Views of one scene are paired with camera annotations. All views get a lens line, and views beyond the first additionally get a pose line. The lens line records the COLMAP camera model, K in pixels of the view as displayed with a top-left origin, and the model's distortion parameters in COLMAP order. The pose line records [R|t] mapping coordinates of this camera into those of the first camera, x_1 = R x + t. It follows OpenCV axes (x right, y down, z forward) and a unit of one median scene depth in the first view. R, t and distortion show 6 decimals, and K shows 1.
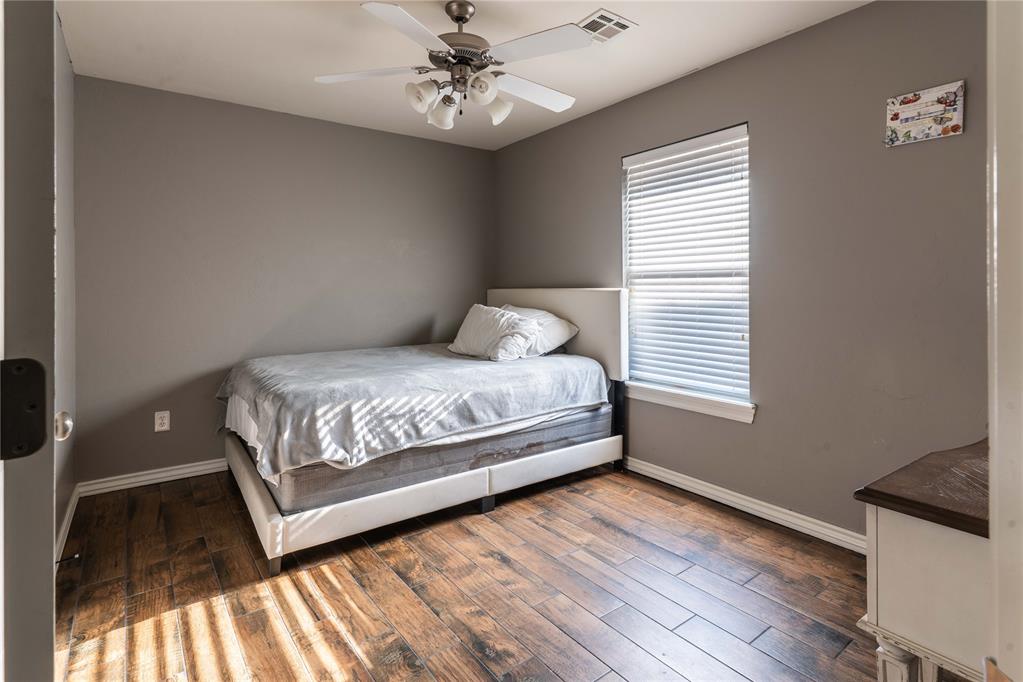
lens RADIAL K [[518.8, 0, 511.9], [0, 518.8, 288.1], [0, 0, 1]] dist [-0.000428, -0.000169]
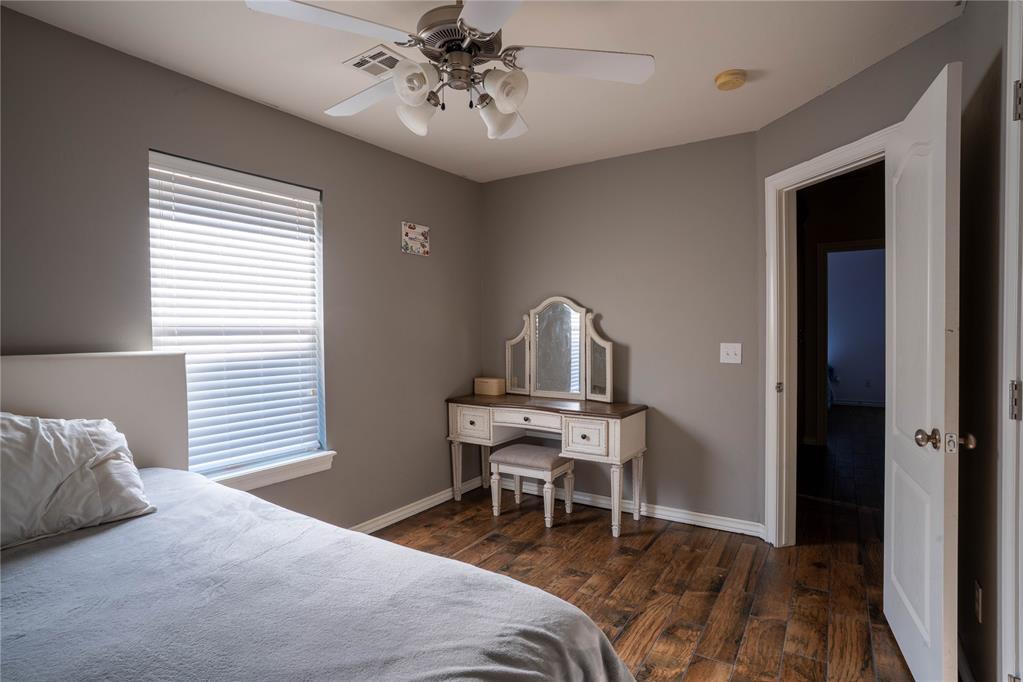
lens RADIAL K [[535.5, 0, 511.5], [0, 535.5, 341.0], [0, 0, 1]] dist [0.001947, 0.000577]
pose [[-0.352233, -0.013136, 0.935820, -0.903579], [0.009224, 0.999804, 0.017506, -0.030698], [-0.935867, 0.014799, -0.352043, 1.276848]]
